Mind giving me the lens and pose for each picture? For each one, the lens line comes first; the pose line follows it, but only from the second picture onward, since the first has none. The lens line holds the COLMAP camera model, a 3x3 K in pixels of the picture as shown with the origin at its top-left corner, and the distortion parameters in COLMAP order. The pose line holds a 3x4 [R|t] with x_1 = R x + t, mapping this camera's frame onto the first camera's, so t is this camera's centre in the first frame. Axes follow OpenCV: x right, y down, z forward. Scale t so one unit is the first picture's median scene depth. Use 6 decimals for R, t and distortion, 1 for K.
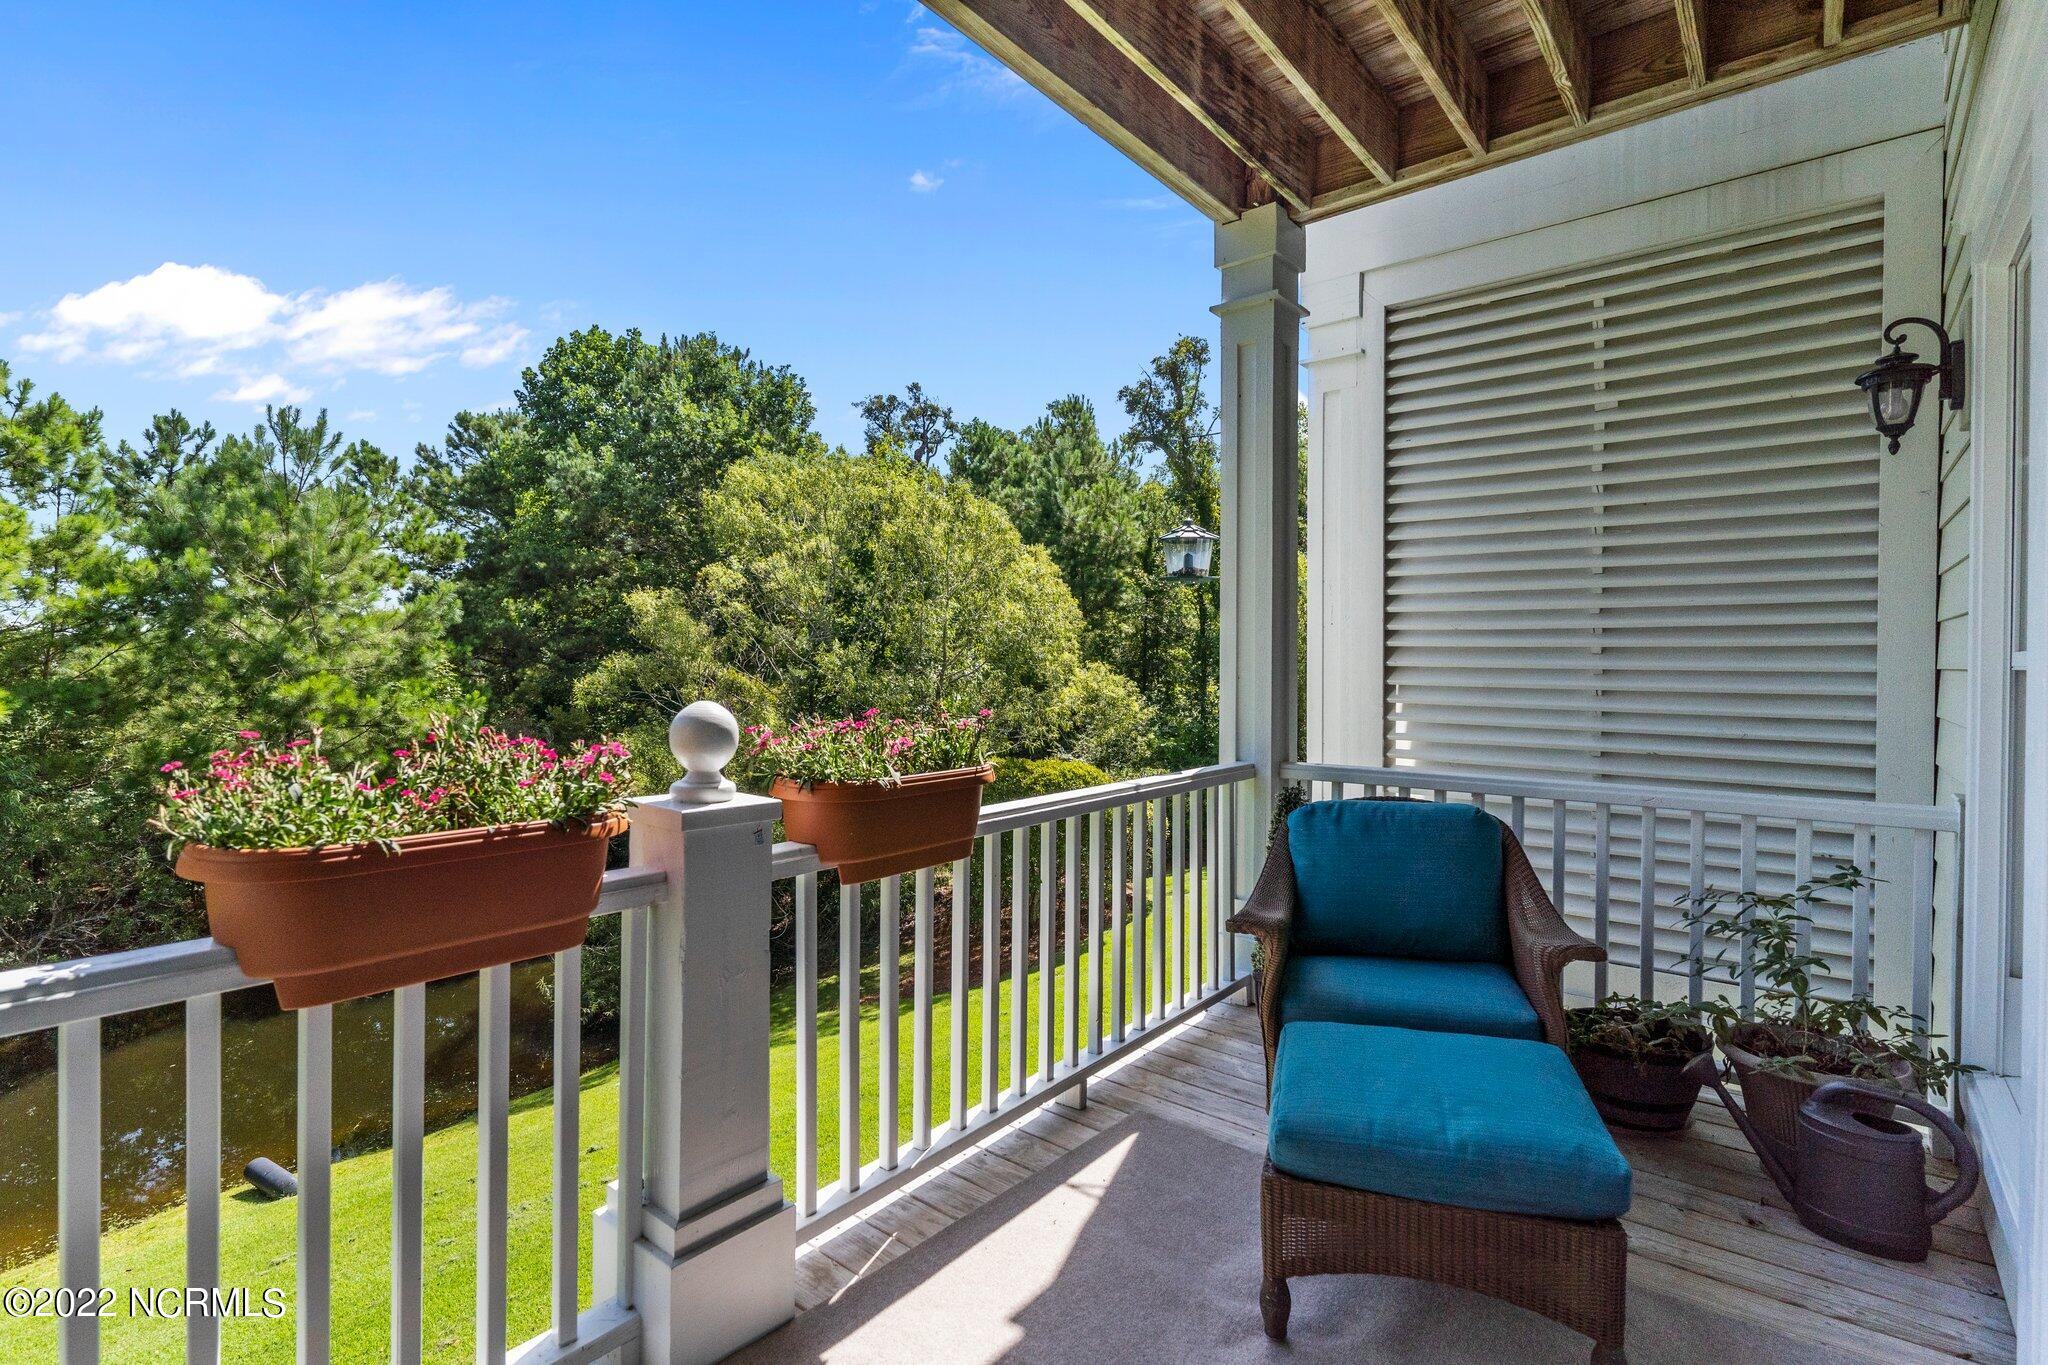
lens RADIAL K [[982.5, 0, 1024.0], [0, 982.5, 682.5], [0, 0, 1]] dist [-0.000511, 0.000296]
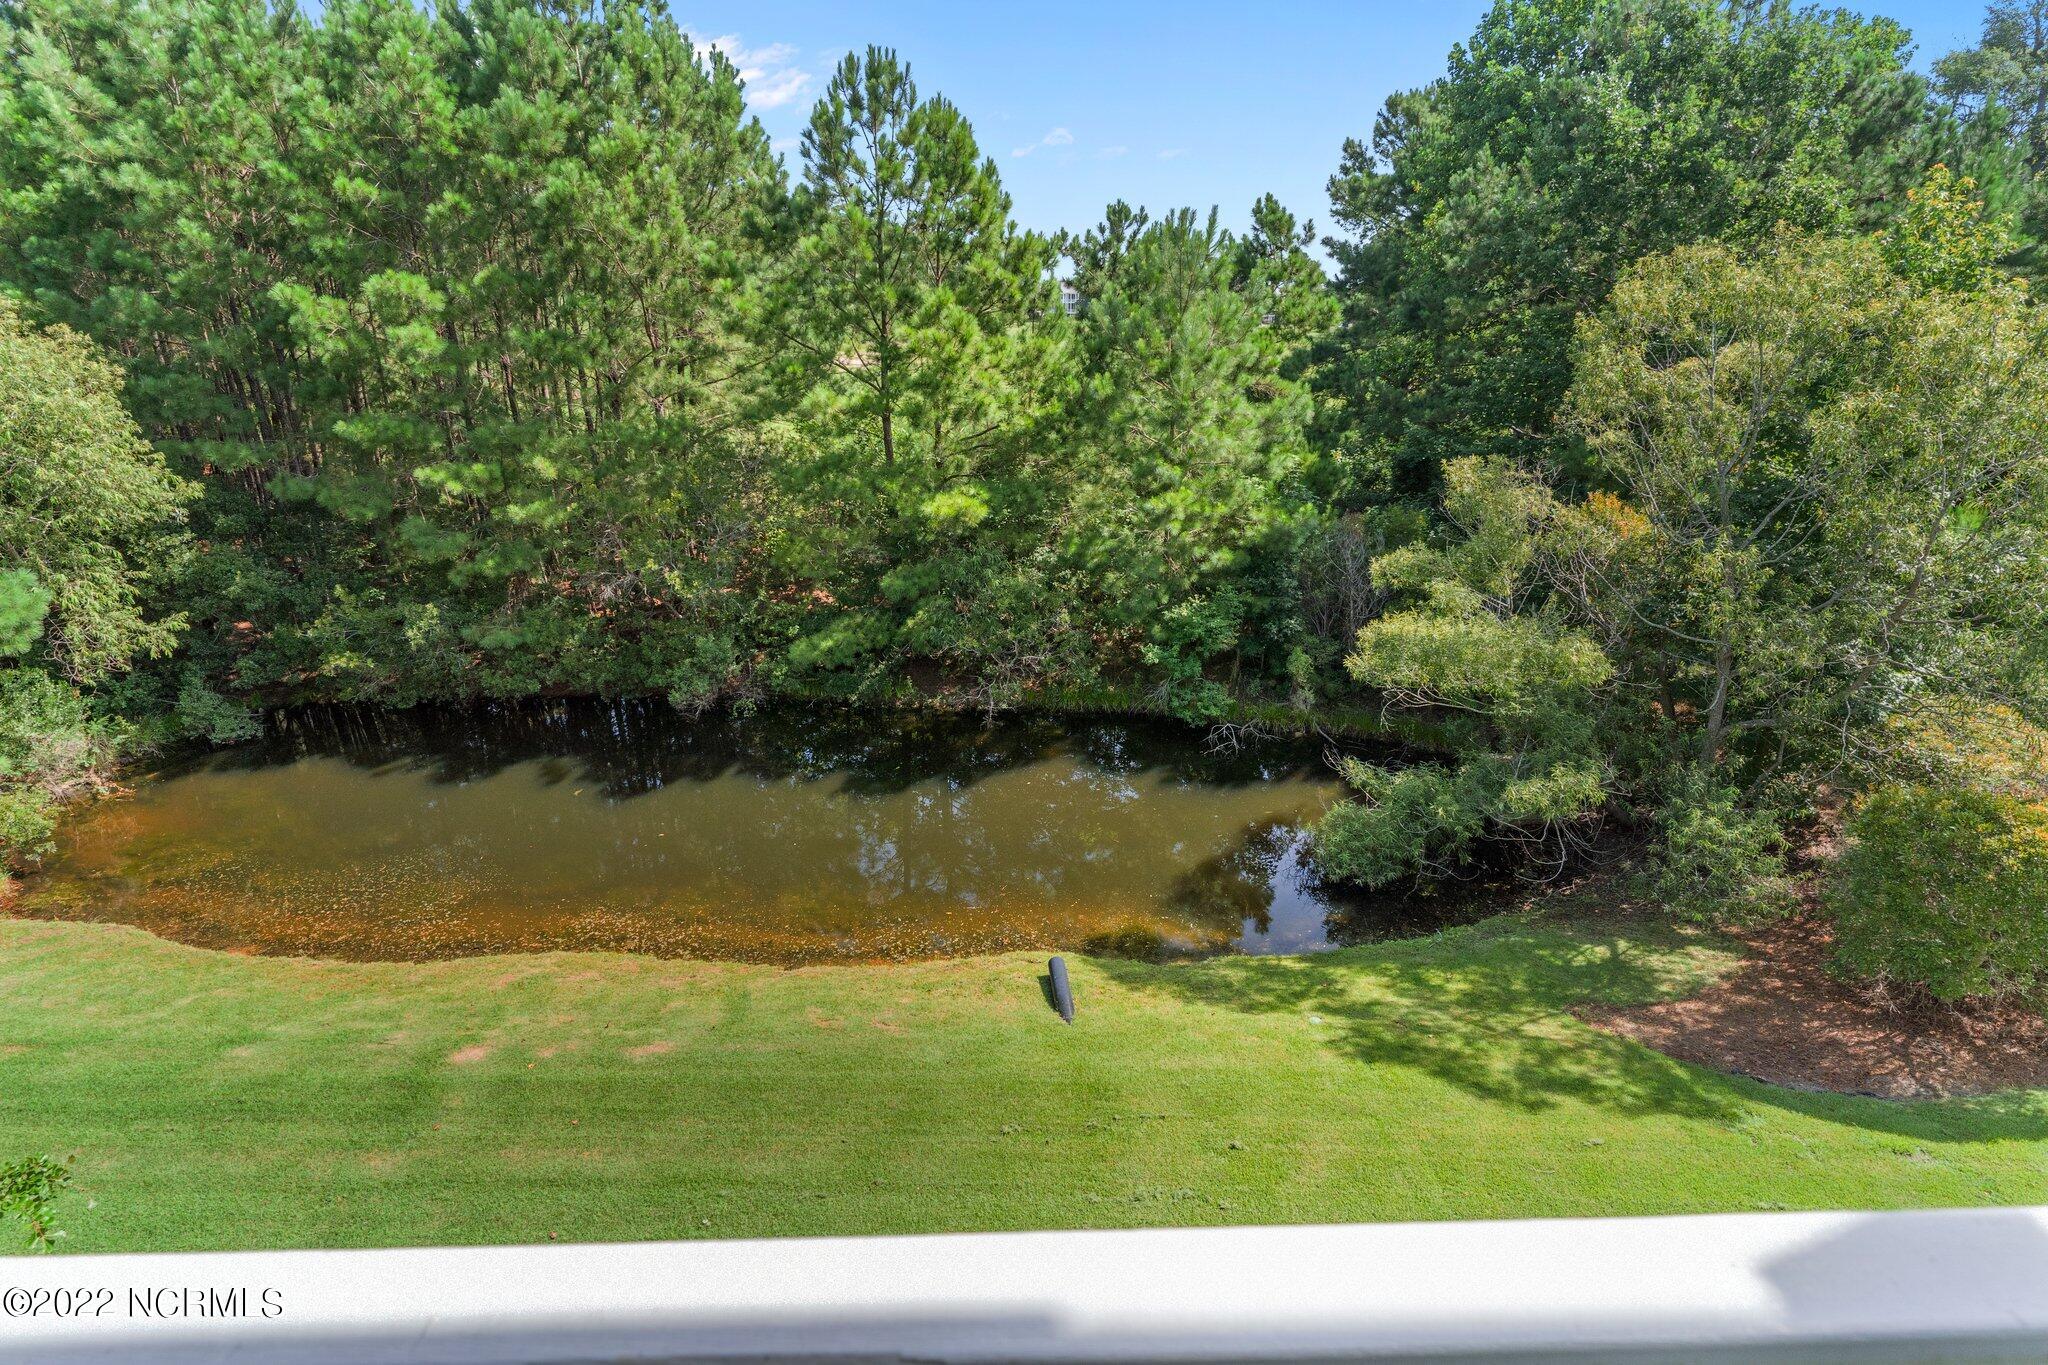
lens RADIAL K [[982.5, 0, 1024.0], [0, 982.5, 682.5], [0, 0, 1]] dist [-0.000511, 0.000296]
pose [[0.647147, 0.279306, -0.709359, 0.020407], [-0.013274, 0.934457, 0.355827, -0.156955], [0.762250, -0.220856, 0.608439, 0.103530]]
